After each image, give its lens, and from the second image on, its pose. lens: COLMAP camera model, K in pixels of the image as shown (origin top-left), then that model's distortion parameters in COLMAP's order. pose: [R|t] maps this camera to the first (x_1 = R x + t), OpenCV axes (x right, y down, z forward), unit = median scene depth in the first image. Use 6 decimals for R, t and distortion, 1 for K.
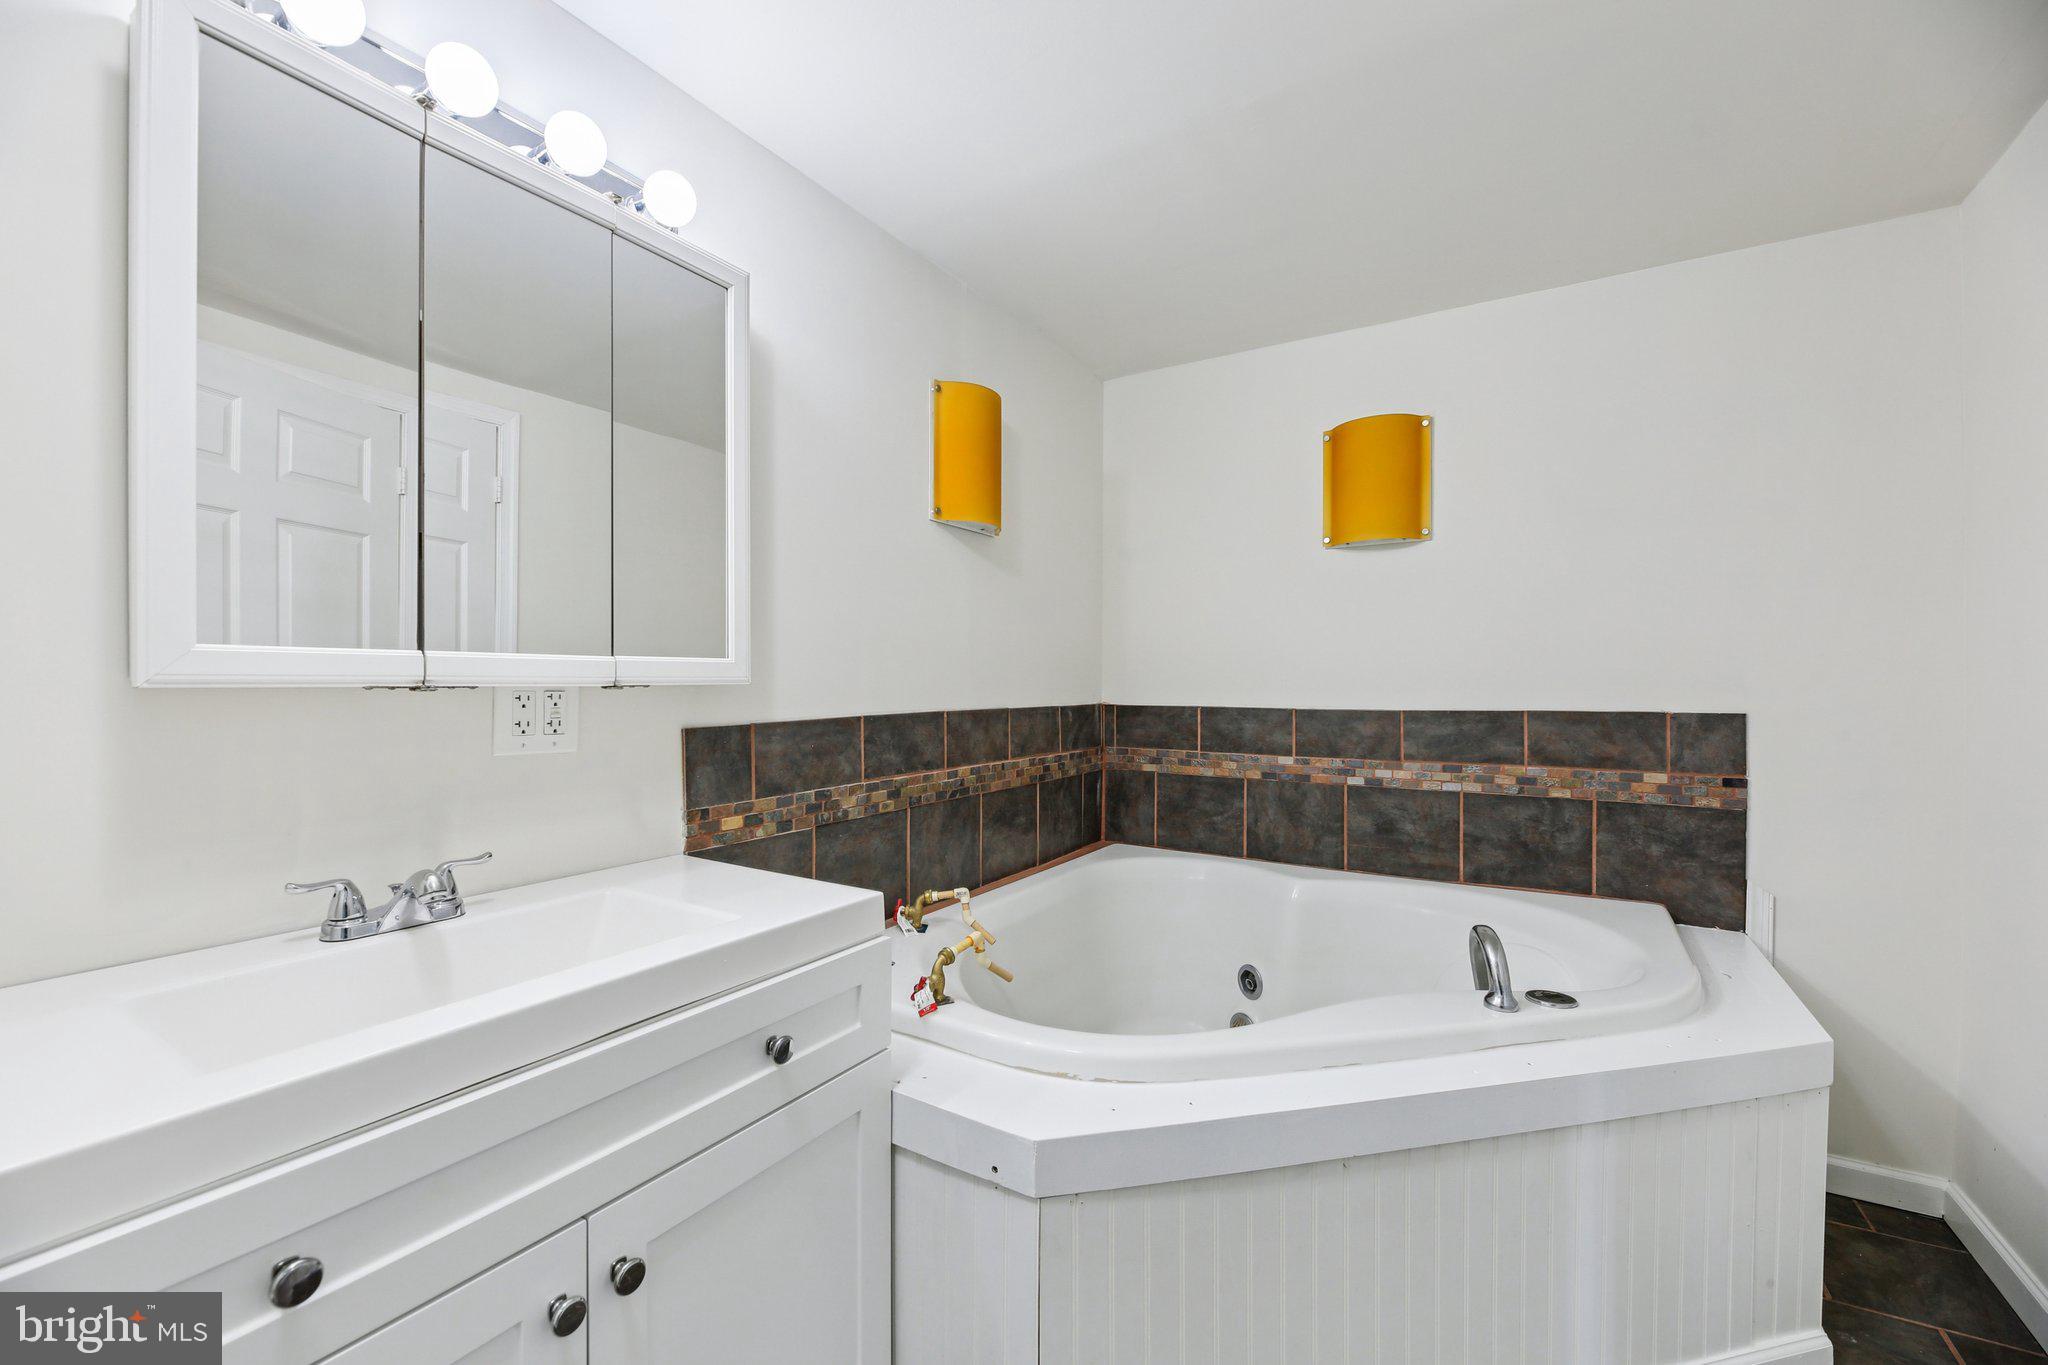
lens RADIAL K [[834.1, 0, 1012.3], [0, 834.1, 676.8], [0, 0, 1]] dist [0.001874, 0.000220]
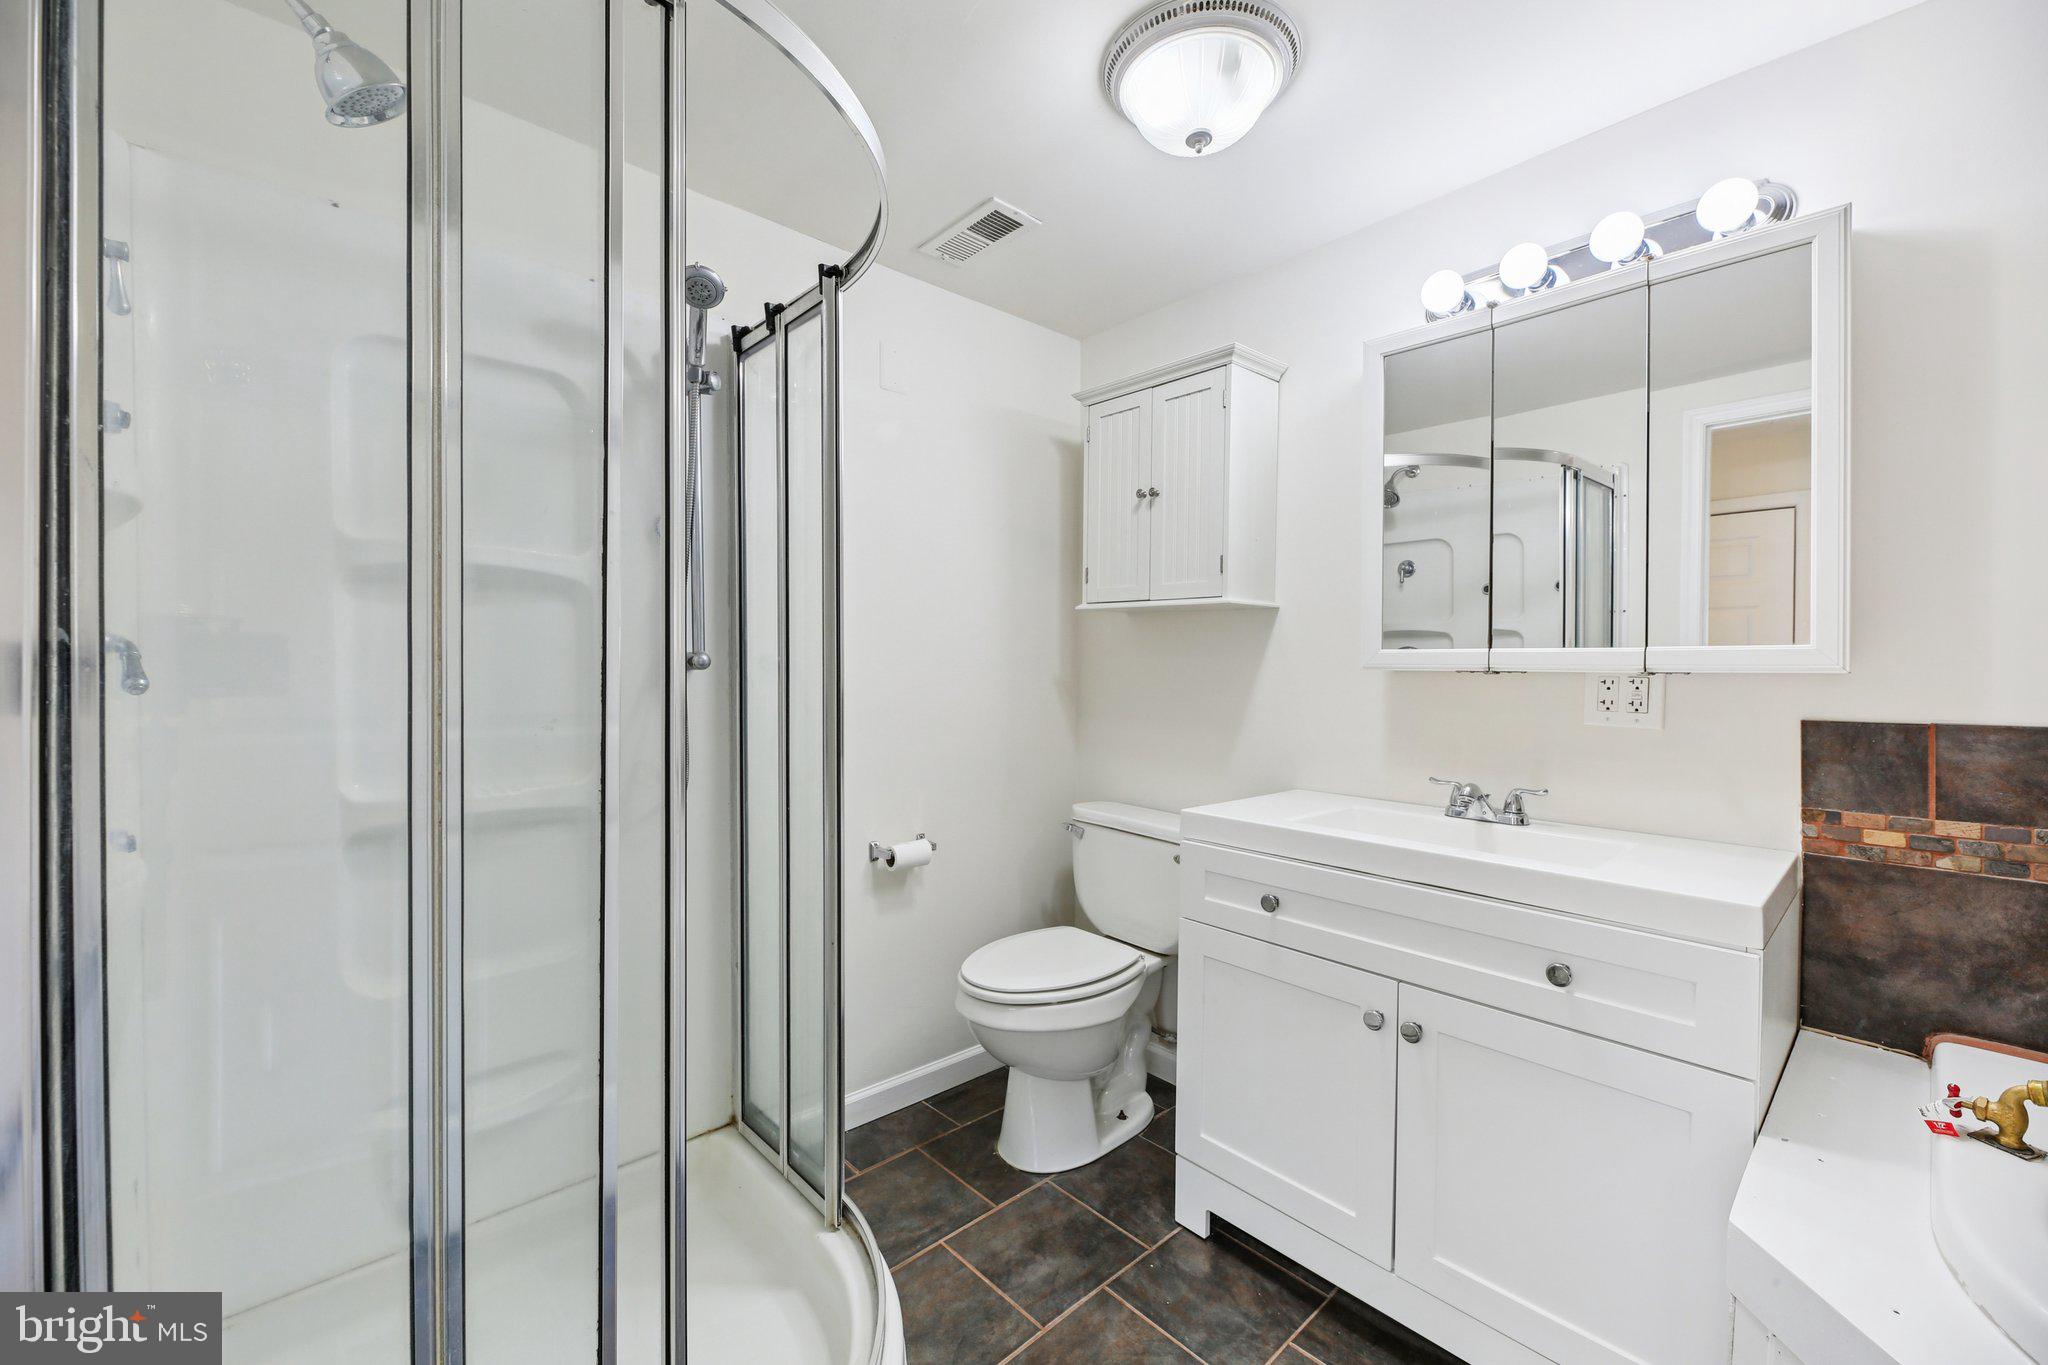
lens RADIAL K [[834.1, 0, 1012.3], [0, 834.1, 676.8], [0, 0, 1]] dist [0.001874, 0.000220]
pose [[-0.276765, 0.003217, -0.960932, 0.758052], [-0.008155, 0.999951, 0.005696, 0.014814], [0.960903, 0.009413, -0.276725, 0.404567]]
